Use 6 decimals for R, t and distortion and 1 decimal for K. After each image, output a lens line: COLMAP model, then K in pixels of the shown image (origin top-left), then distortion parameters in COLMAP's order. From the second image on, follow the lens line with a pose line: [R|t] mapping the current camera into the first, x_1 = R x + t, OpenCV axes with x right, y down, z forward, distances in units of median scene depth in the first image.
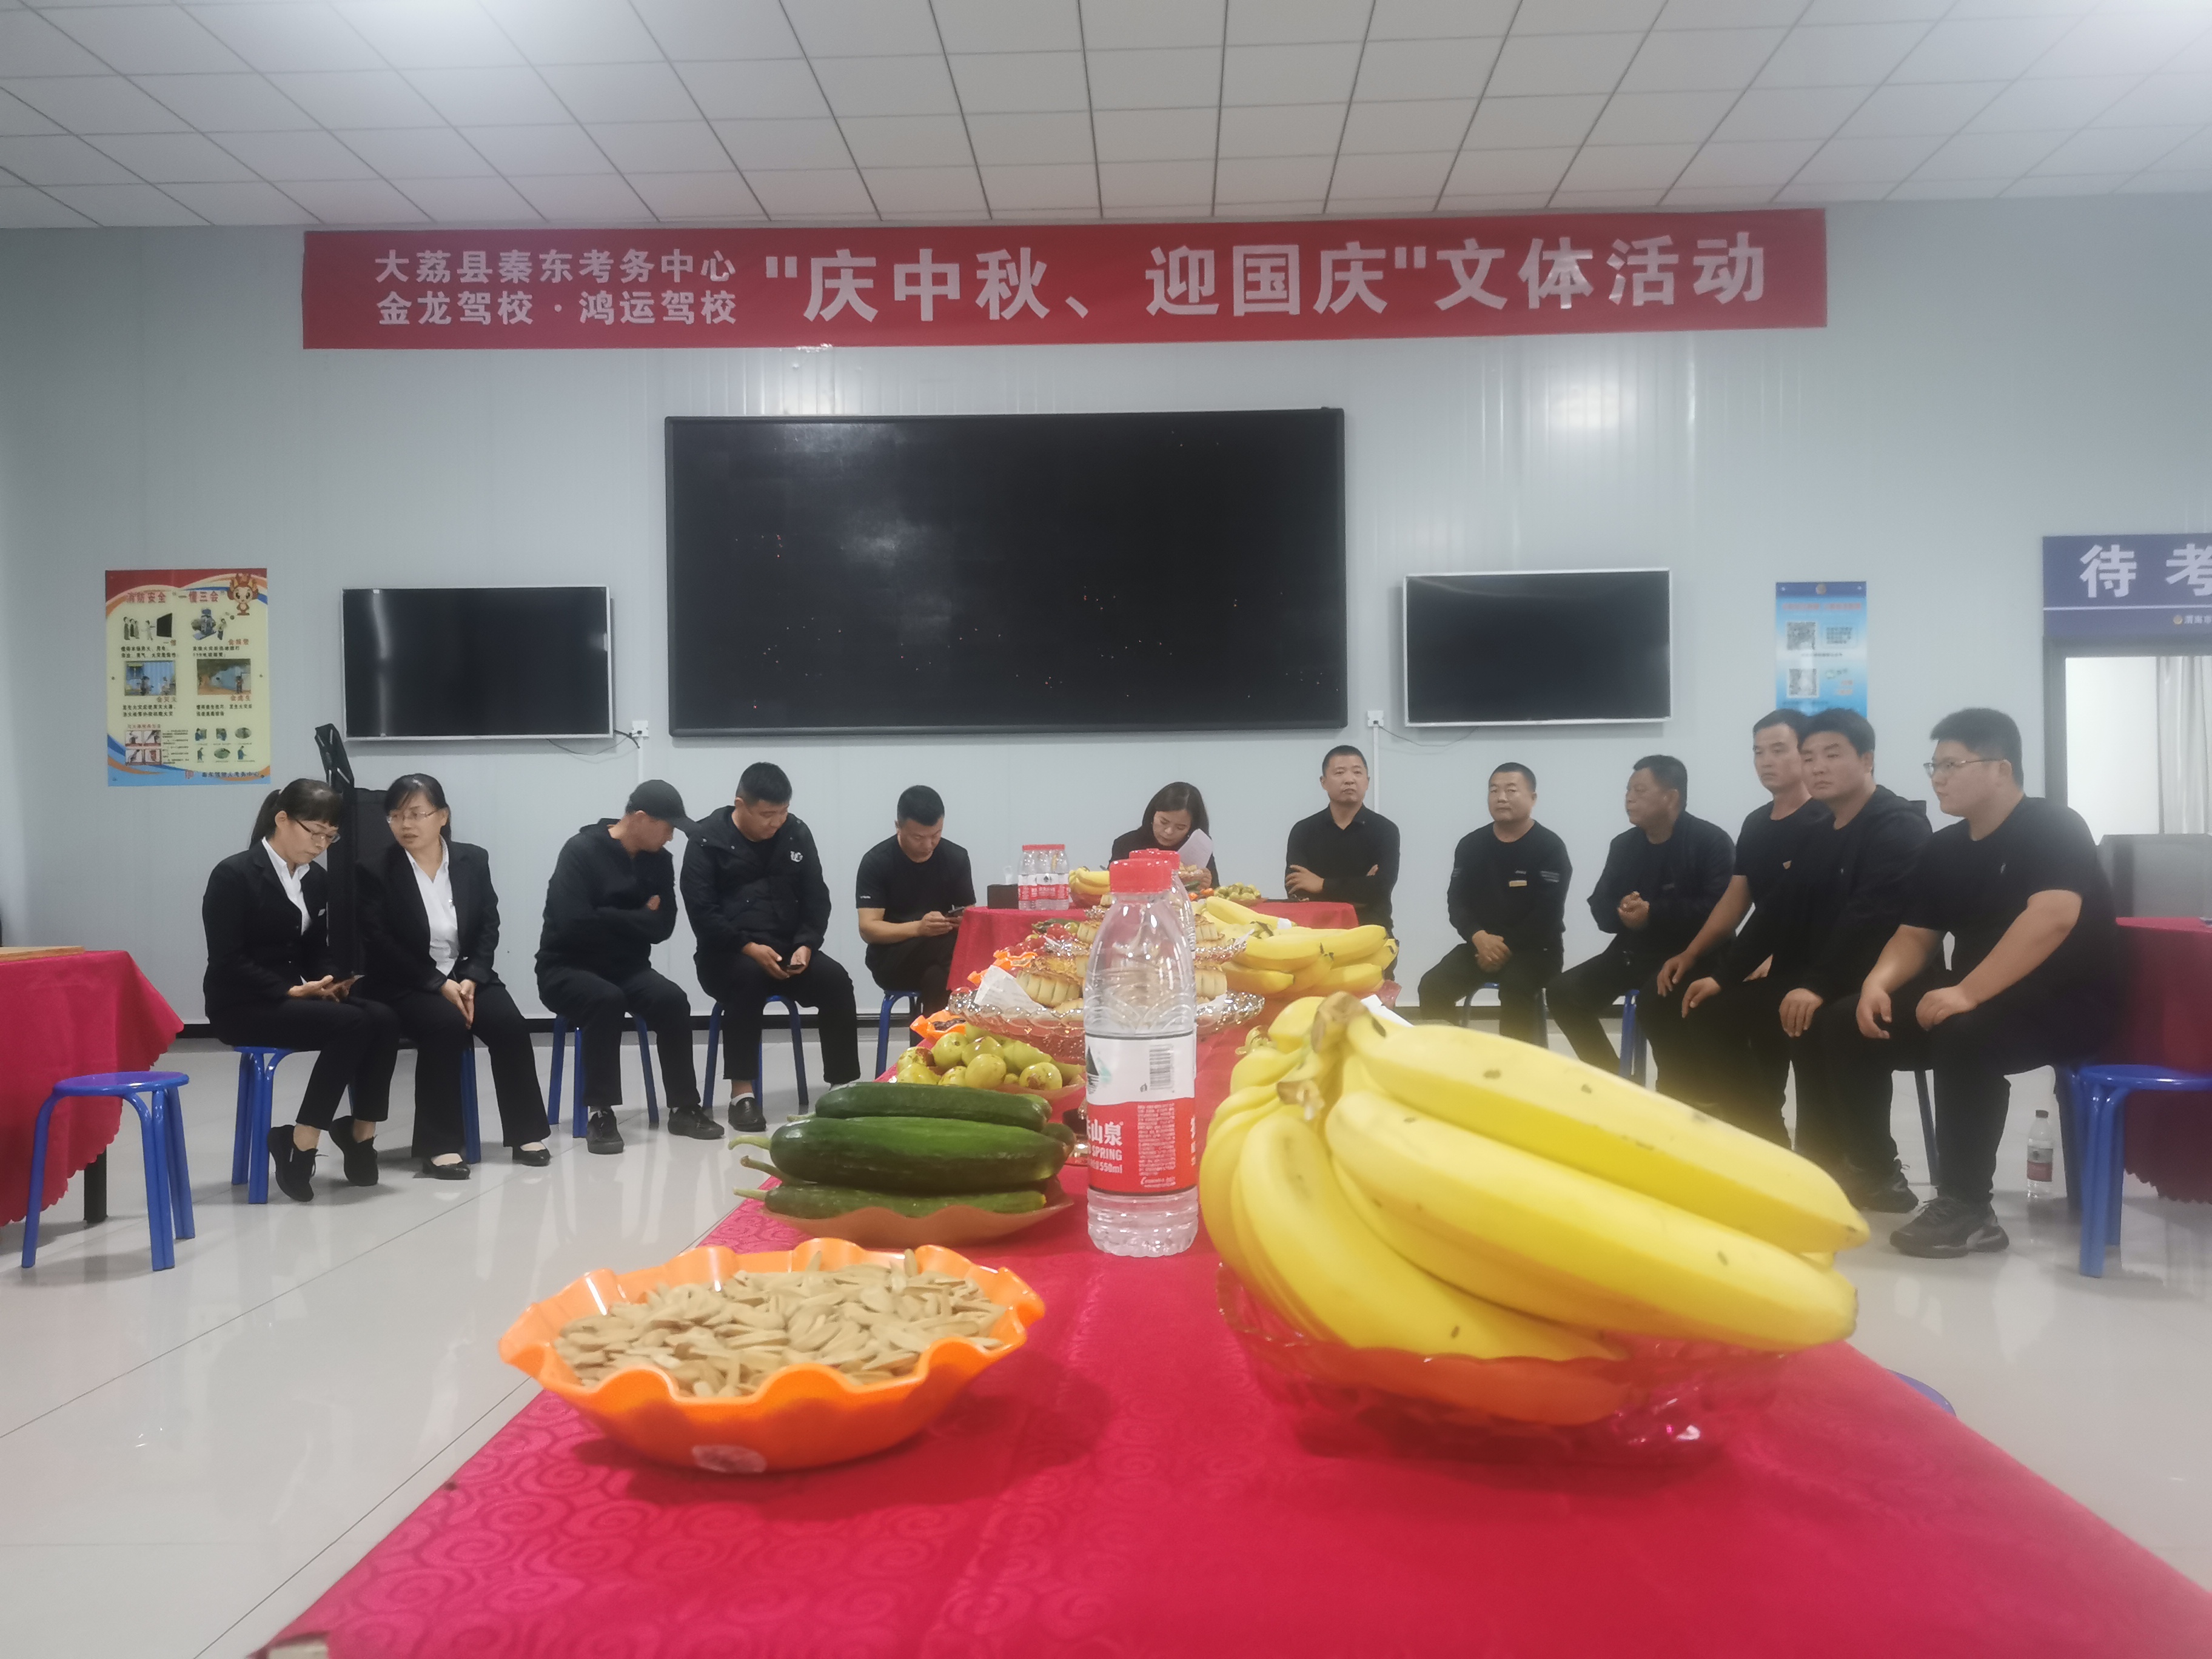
lens RADIAL K [[1723.2, 0, 1106.0], [0, 1723.2, 829.5], [0, 0, 1]] dist [0.122784, -0.178165]
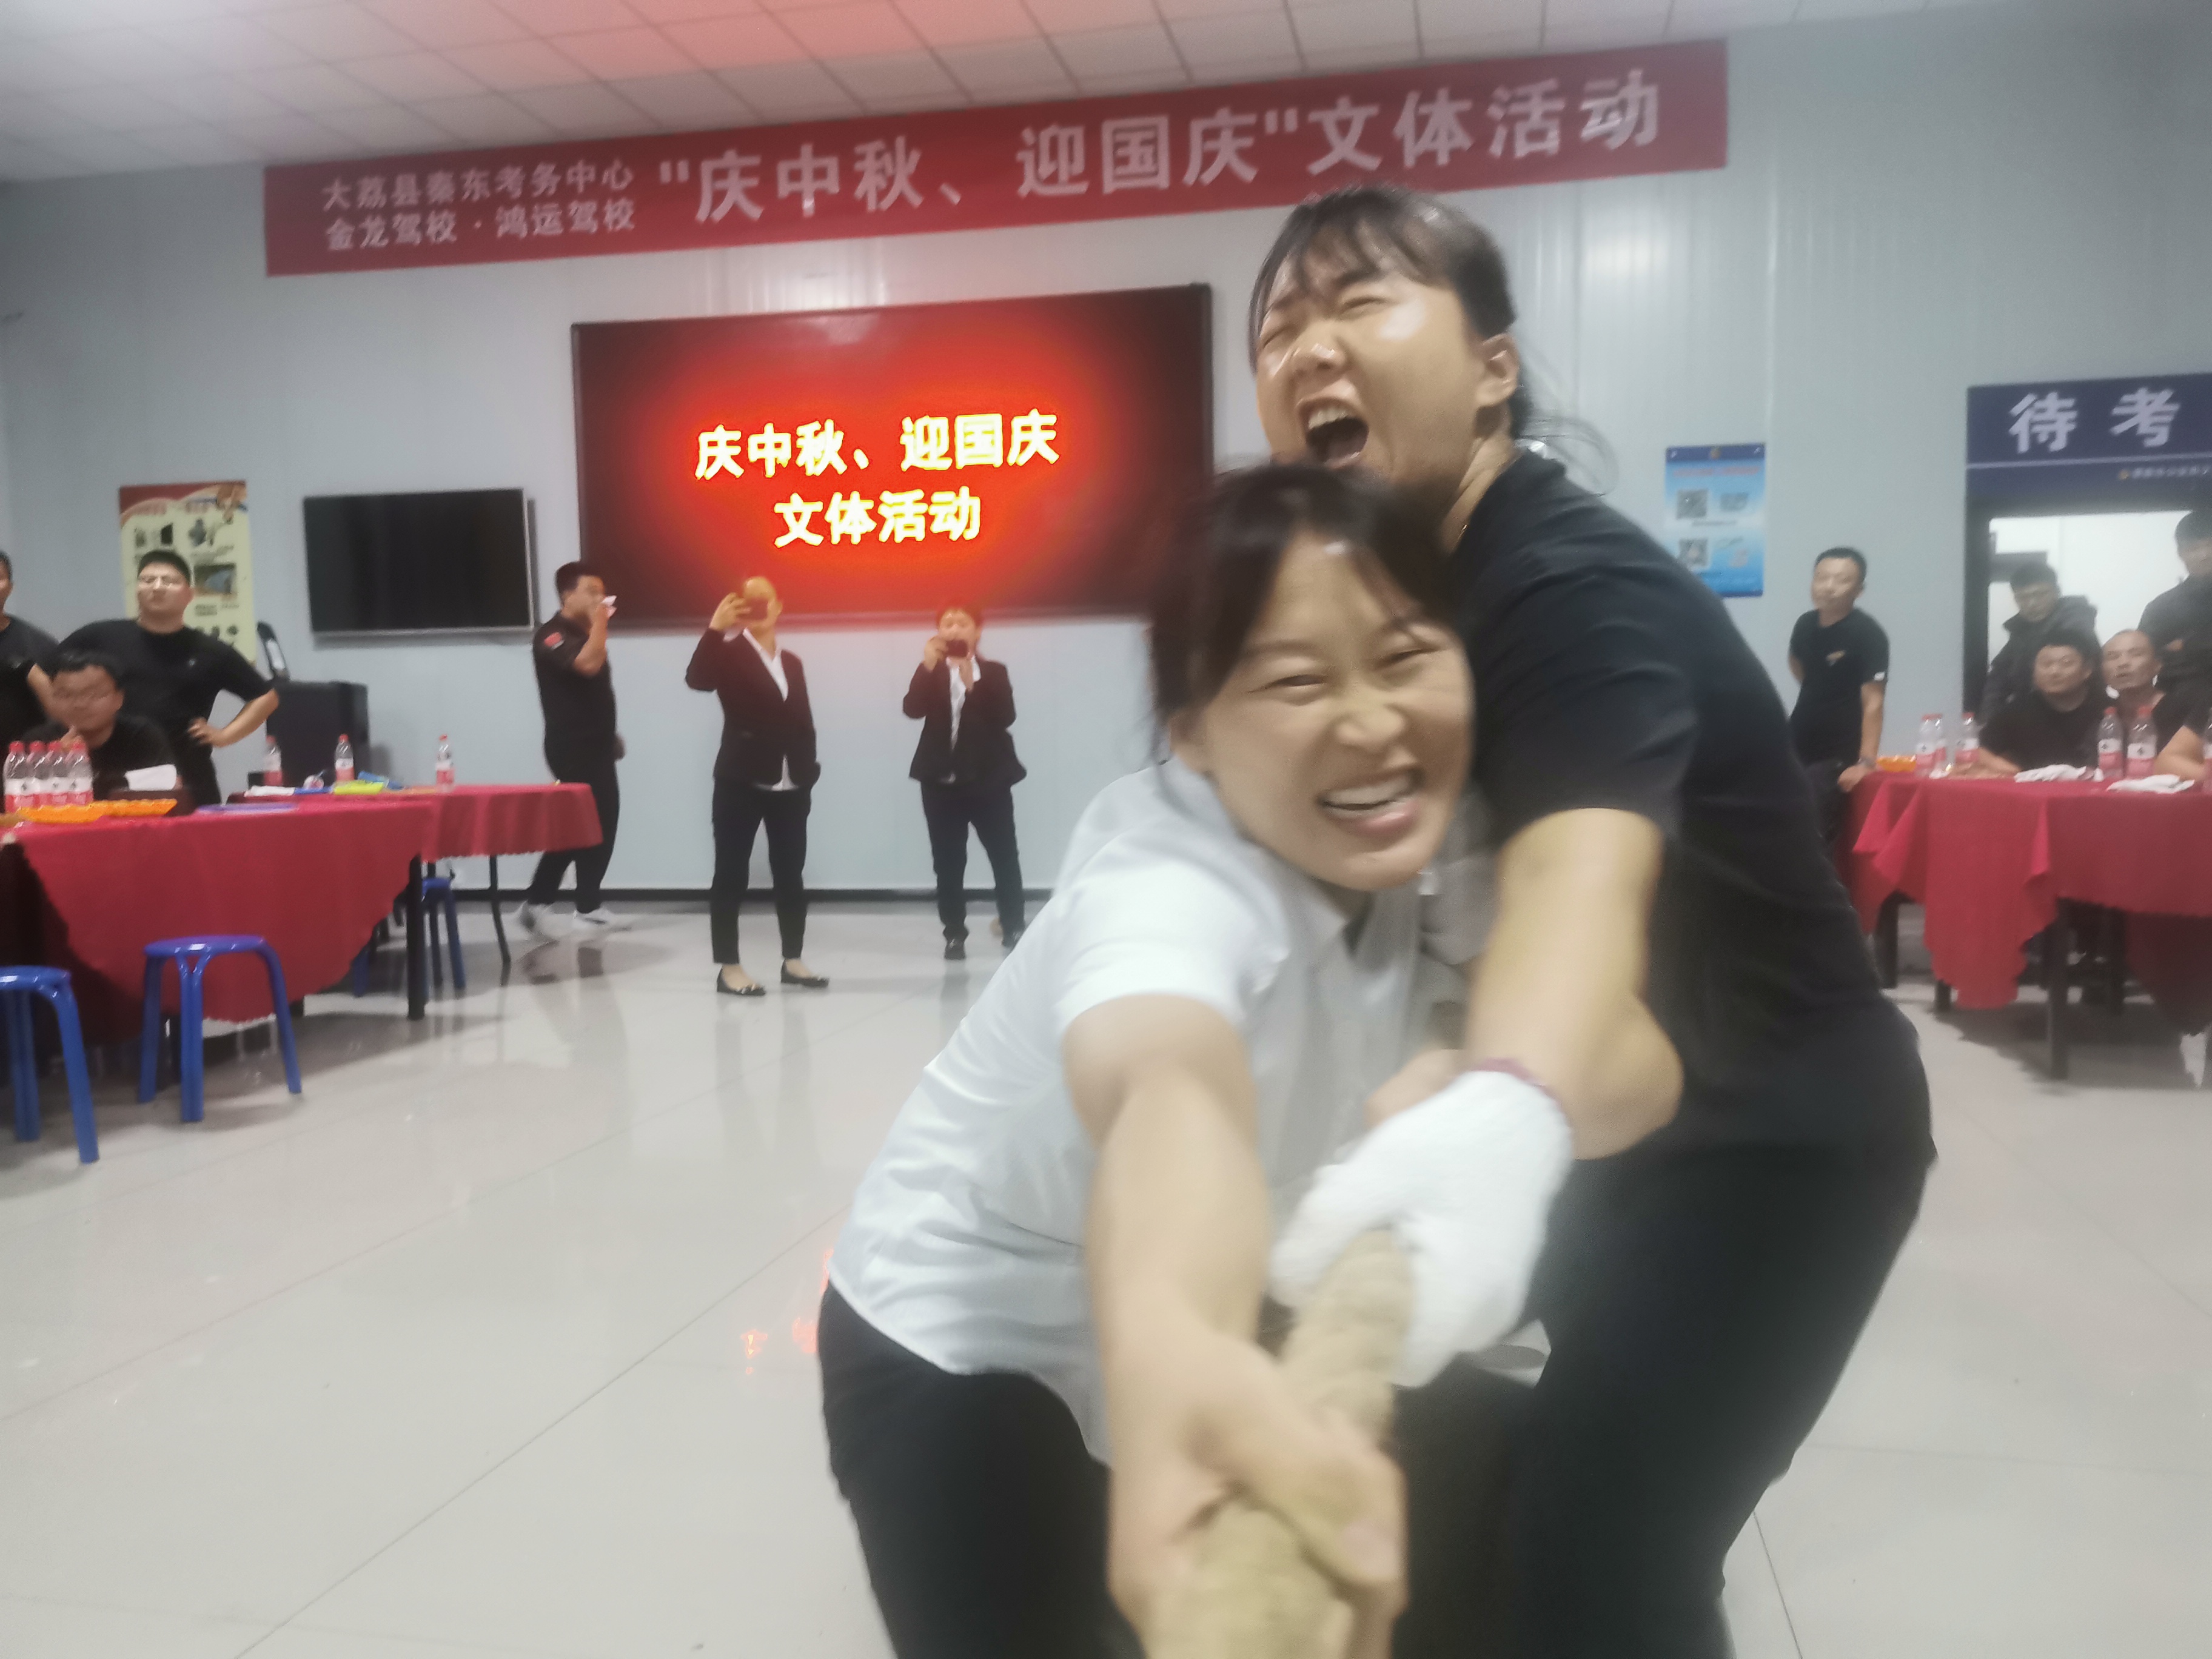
lens RADIAL K [[1723.2, 0, 1106.0], [0, 1723.2, 829.5], [0, 0, 1]] dist [0.122784, -0.178165]
pose [[0.982162, 0.006939, -0.187911, 0.264761], [0.006343, 0.997528, 0.069988, -0.003126], [0.187932, -0.069932, 0.979689, -0.000403]]
